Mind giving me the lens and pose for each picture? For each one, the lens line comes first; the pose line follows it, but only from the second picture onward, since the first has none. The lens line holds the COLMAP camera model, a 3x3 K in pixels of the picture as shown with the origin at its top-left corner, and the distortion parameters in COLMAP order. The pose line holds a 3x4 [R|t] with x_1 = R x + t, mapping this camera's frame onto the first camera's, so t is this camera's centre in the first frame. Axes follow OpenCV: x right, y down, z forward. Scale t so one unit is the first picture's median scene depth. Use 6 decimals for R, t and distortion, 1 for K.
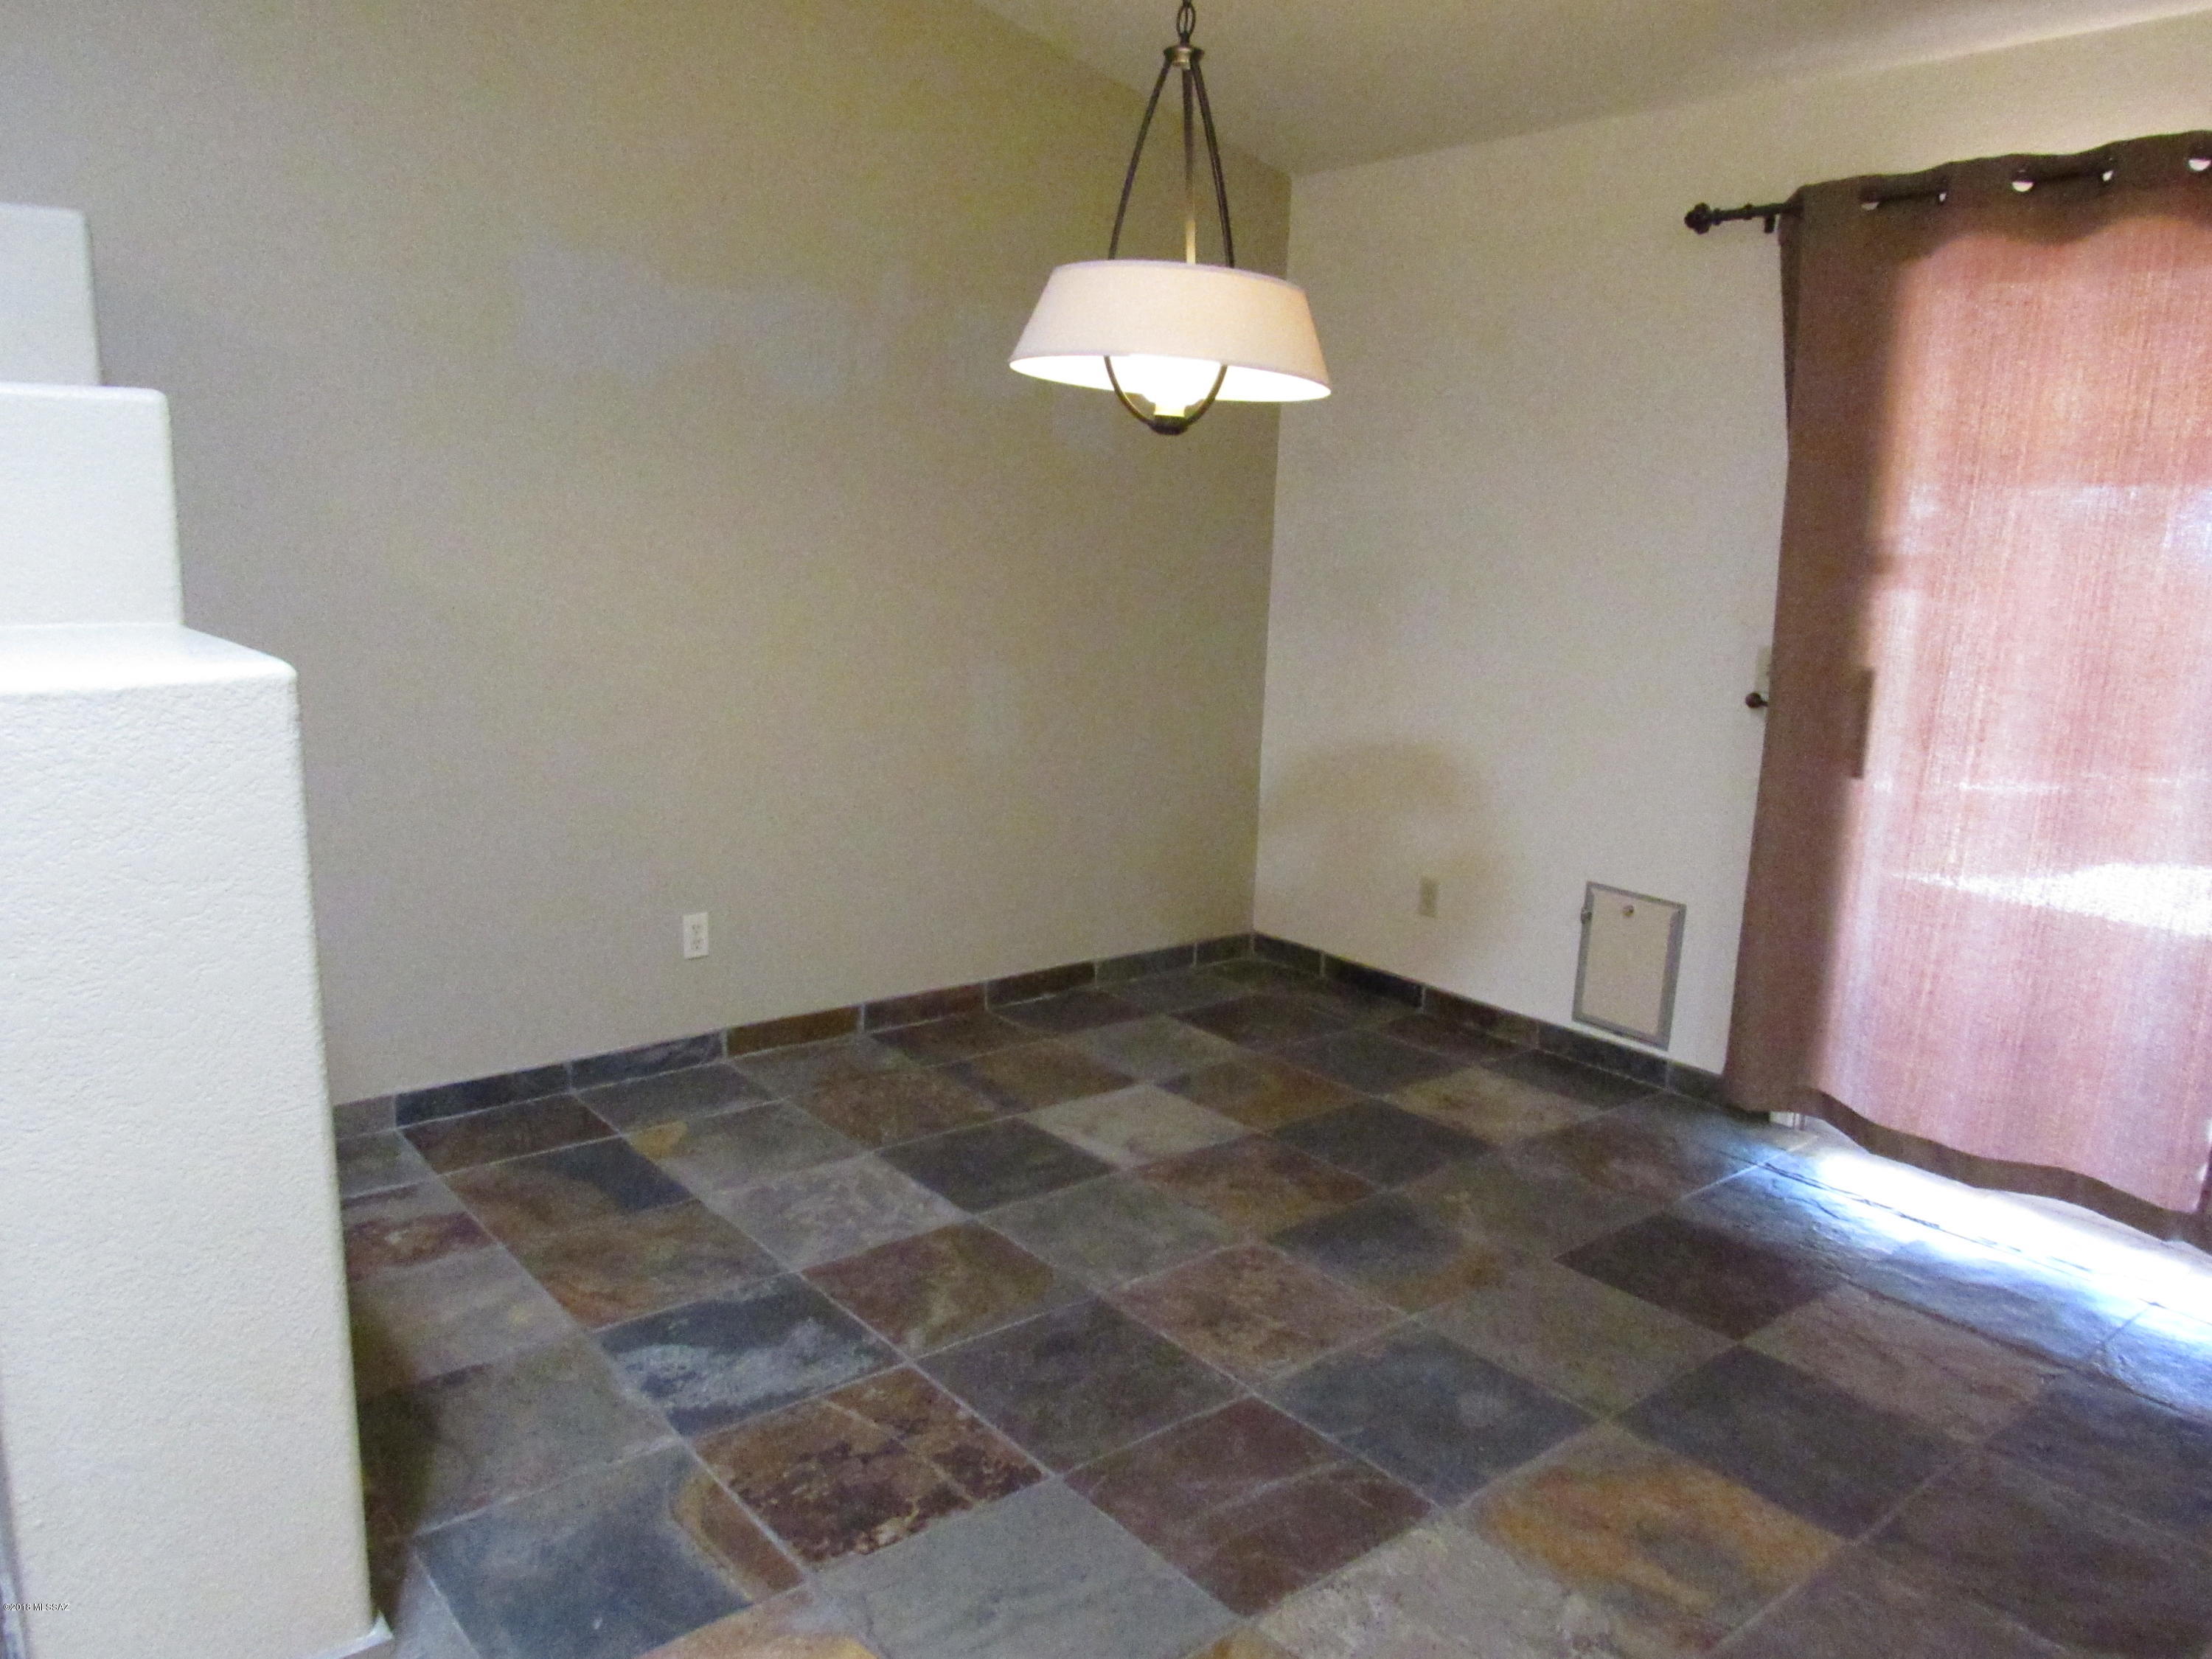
lens RADIAL K [[1619.8, 0, 1106.0], [0, 1619.8, 829.5], [0, 0, 1]] dist [-0.031556, -0.000943]
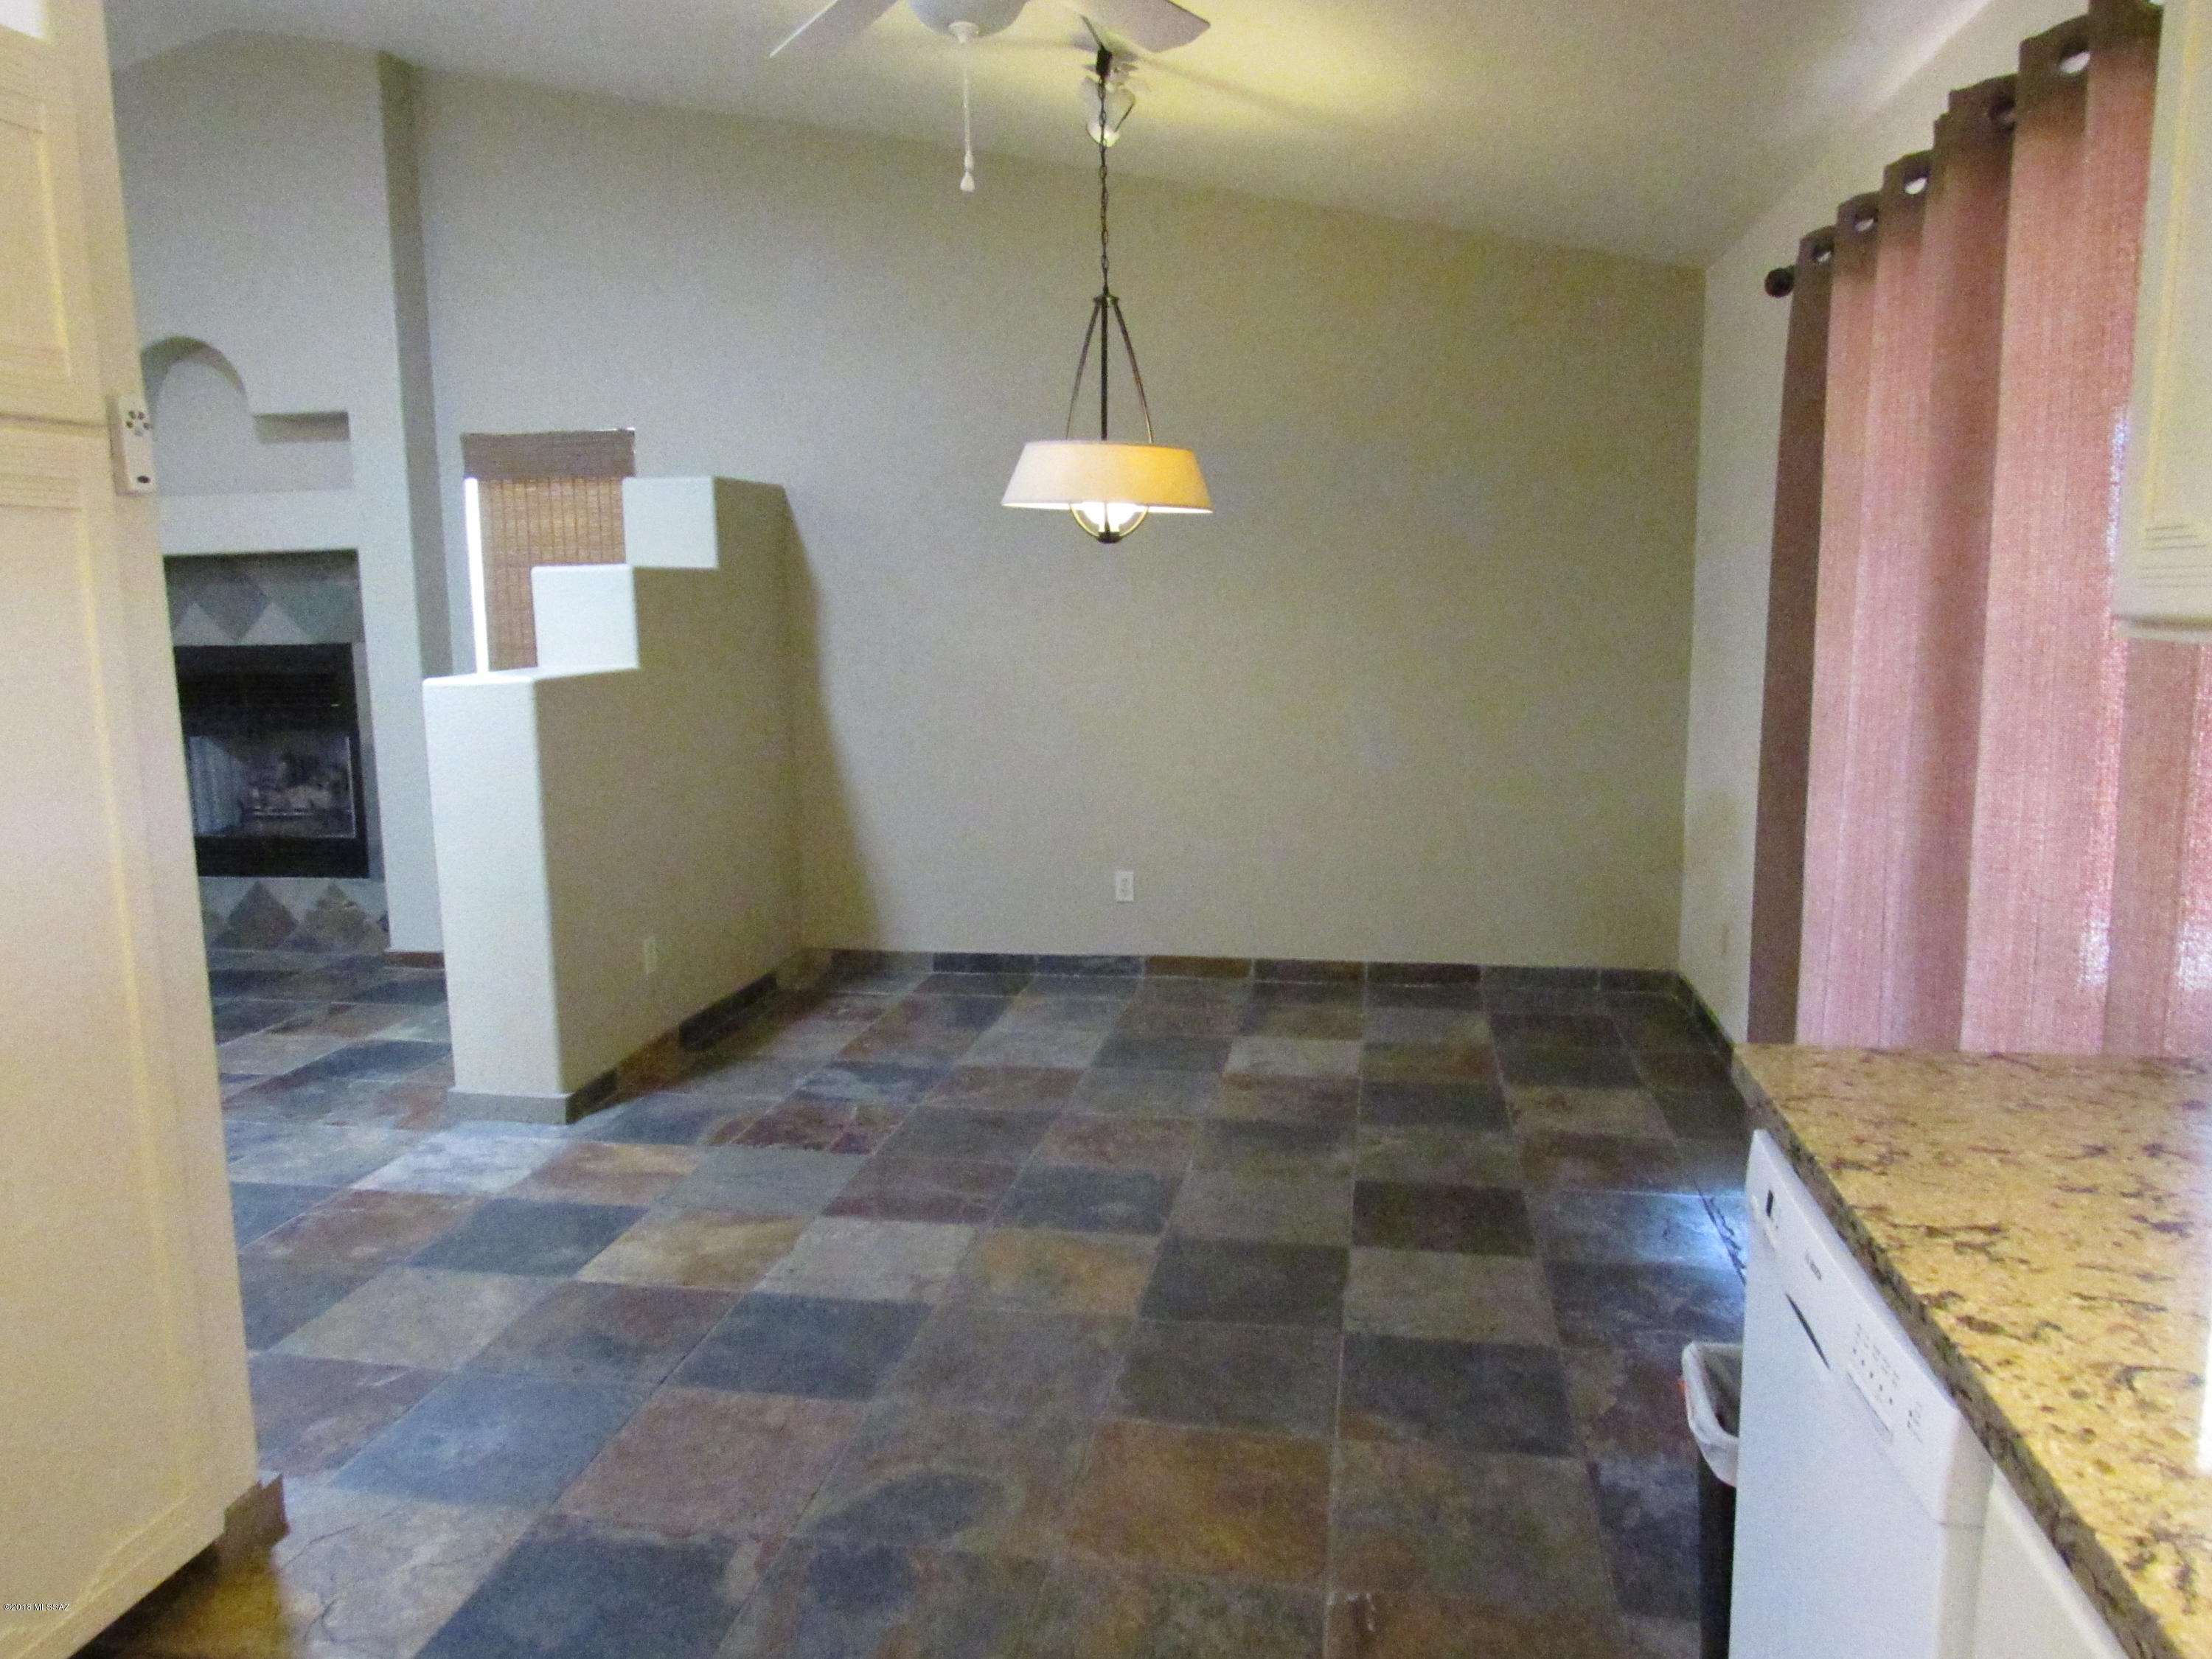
lens RADIAL K [[1619.8, 0, 1106.0], [0, 1619.8, 829.5], [0, 0, 1]] dist [-0.031556, -0.000943]
pose [[0.653560, 0.072454, -0.753399, 1.022672], [-0.114594, 0.993405, -0.003873, 0.026998], [0.748150, 0.088866, 0.657552, 0.022161]]
